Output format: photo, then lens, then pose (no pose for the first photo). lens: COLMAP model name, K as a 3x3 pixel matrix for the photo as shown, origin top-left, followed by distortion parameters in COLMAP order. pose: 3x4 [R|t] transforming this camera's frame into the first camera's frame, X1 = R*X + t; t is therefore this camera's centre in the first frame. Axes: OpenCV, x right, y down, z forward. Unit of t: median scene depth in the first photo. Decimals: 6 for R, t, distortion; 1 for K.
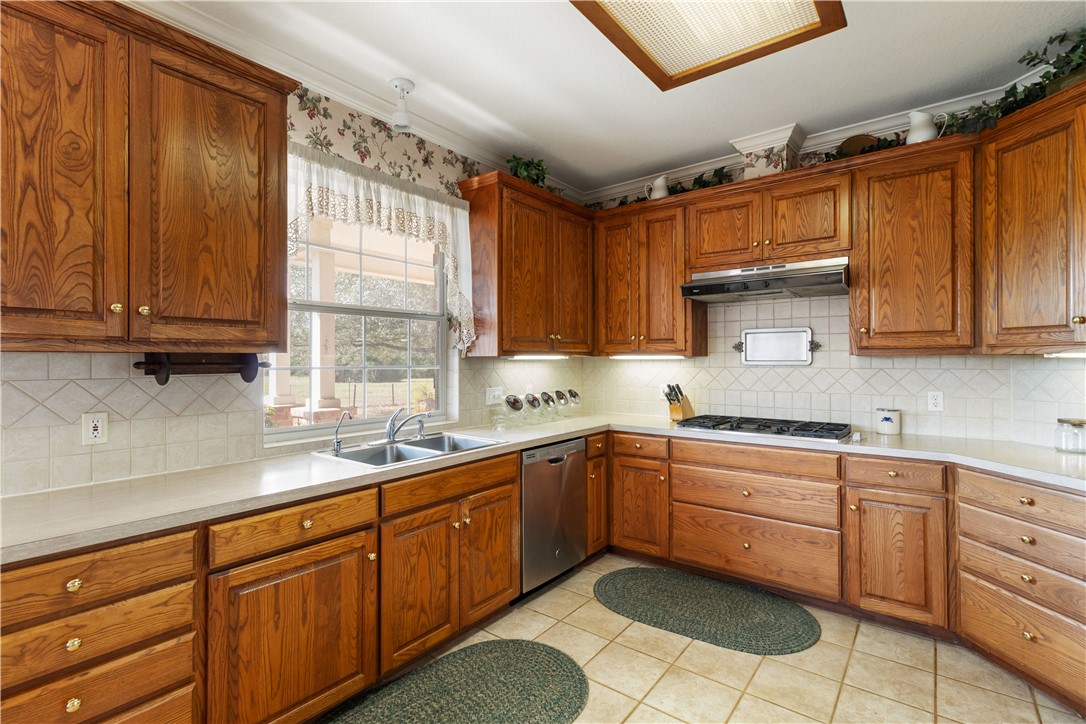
lens RADIAL K [[508.6, 0, 543.3], [0, 508.6, 358.9], [0, 0, 1]] dist [0.003088, -0.000210]
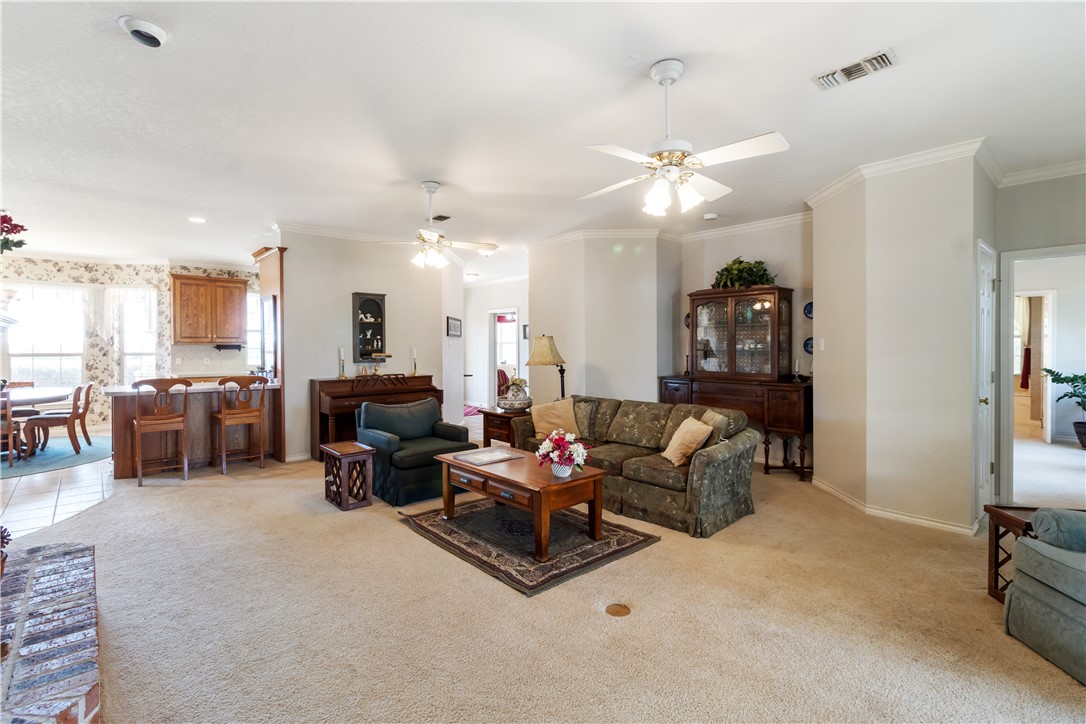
lens RADIAL K [[503.8, 0, 546.1], [0, 503.8, 354.0], [0, 0, 1]] dist [-0.000477, 0.000222]
pose [[0.986210, 0.003908, -0.165454, 1.968583], [-0.001150, 0.999859, 0.016765, -0.004400], [0.165496, -0.016344, 0.986075, -2.028304]]
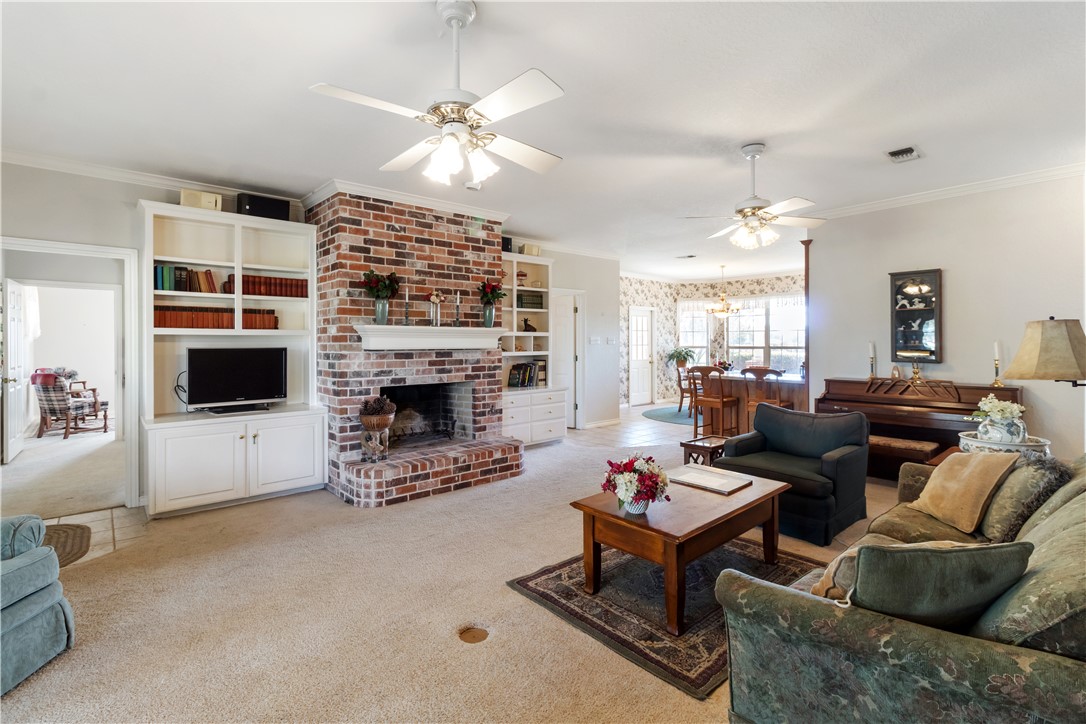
lens RADIAL K [[503.8, 0, 540.7], [0, 503.8, 339.8], [0, 0, 1]] dist [-0.000477, 0.000222]
pose [[-0.186396, -0.002430, -0.982472, 2.754216], [0.003796, 0.999988, -0.003193, -0.003389], [0.982467, -0.004324, -0.186384, -0.823739]]
